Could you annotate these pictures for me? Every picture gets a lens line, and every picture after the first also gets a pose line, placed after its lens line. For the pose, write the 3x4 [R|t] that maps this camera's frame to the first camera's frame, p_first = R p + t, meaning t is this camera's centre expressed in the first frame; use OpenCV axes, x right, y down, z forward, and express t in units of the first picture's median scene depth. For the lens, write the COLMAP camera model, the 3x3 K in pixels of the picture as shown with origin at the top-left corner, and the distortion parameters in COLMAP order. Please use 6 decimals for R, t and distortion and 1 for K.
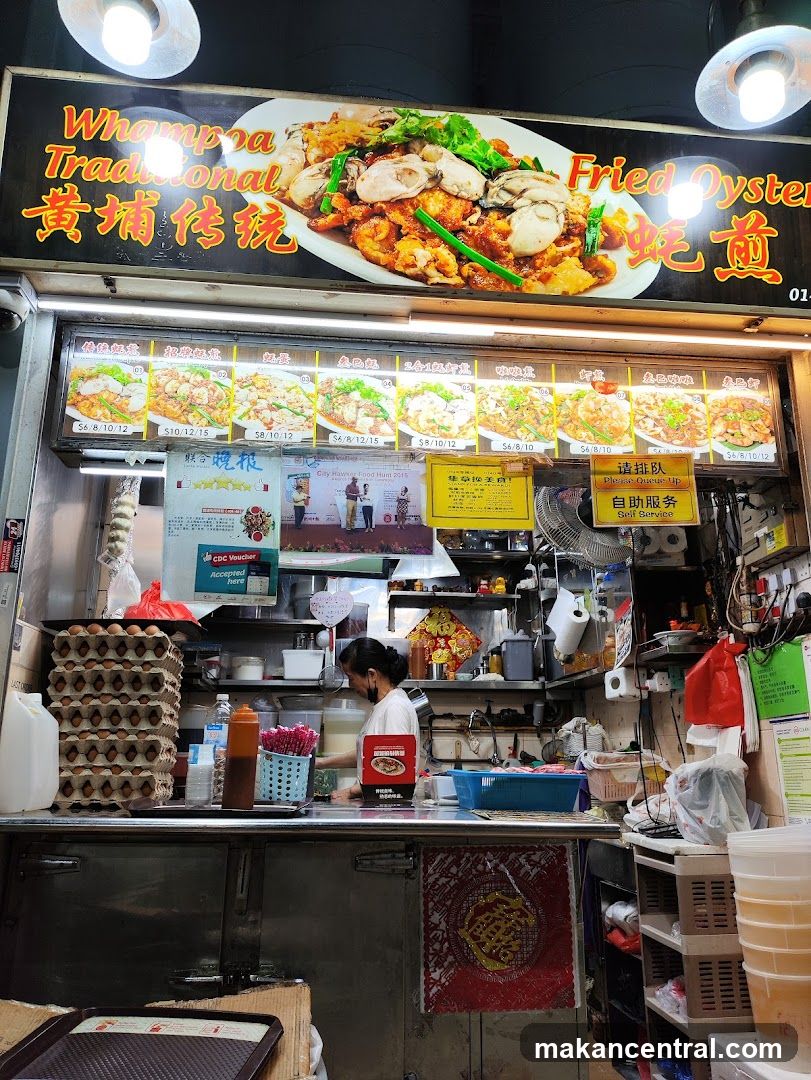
lens RADIAL K [[793.4, 0, 416.9], [0, 793.4, 538.8], [0, 0, 1]] dist [0.083107, -0.145159]
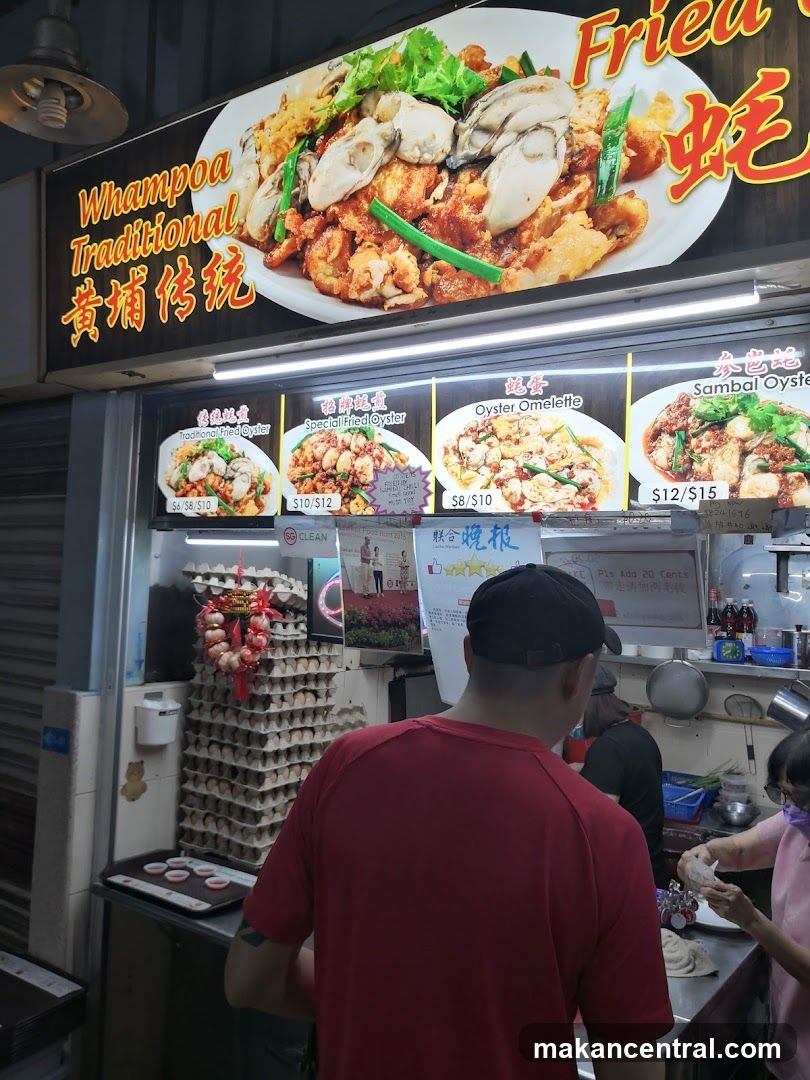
lens RADIAL K [[908.5, 0, 377.4], [0, 908.5, 533.0], [0, 0, 1]] dist [0.014840, -0.041826]
pose [[0.734460, -0.006983, -0.678616, 0.551497], [0.140902, 0.979727, 0.142416, -0.230922], [0.663864, -0.200217, 0.720554, 0.347335]]
